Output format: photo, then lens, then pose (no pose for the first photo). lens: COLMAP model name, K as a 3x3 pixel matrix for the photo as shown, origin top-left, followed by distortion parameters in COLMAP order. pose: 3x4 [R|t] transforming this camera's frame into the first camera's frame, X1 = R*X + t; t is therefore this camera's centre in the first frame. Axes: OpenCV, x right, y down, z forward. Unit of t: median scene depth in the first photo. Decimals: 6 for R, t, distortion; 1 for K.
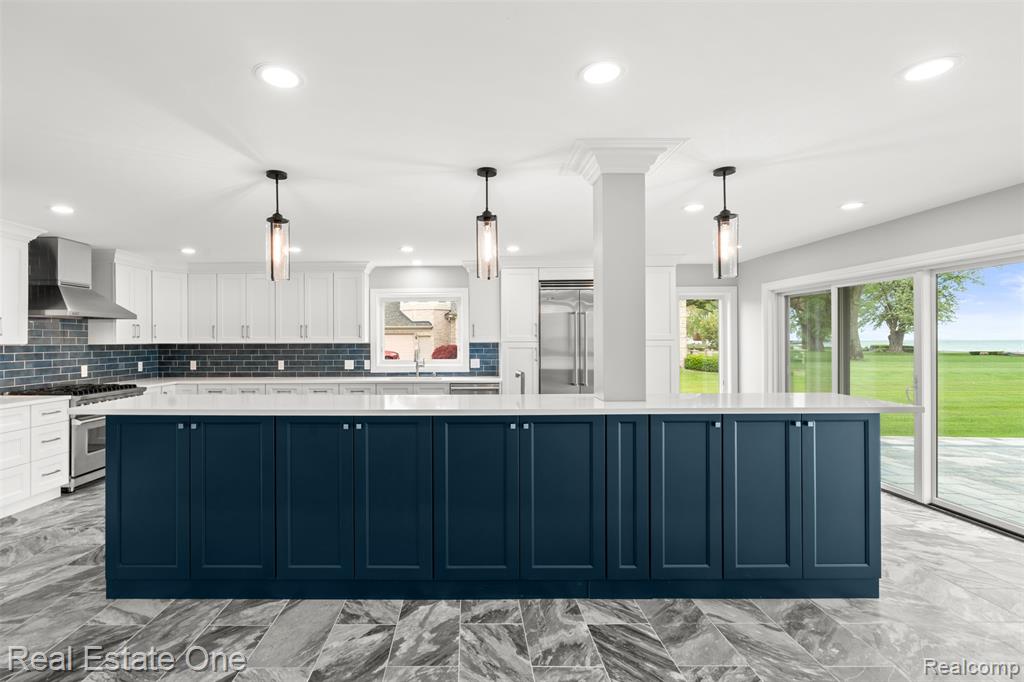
lens RADIAL K [[469.5, 0, 511.6], [0, 469.5, 340.9], [0, 0, 1]] dist [-0.005781, 0.002692]
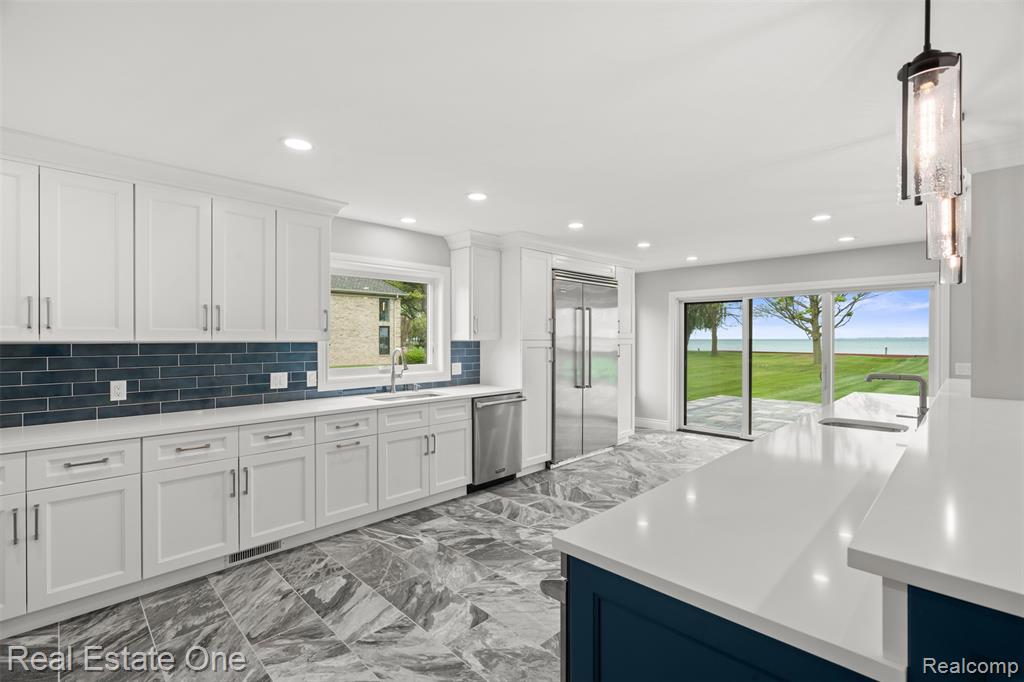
lens RADIAL K [[469.5, 0, 514.1], [0, 469.5, 341.8], [0, 0, 1]] dist [-0.005781, 0.002692]
pose [[0.694316, -0.001236, 0.719670, -0.554036], [-0.000050, 0.999998, 0.001766, 0.003665], [-0.719671, -0.001262, 0.694315, 0.412891]]
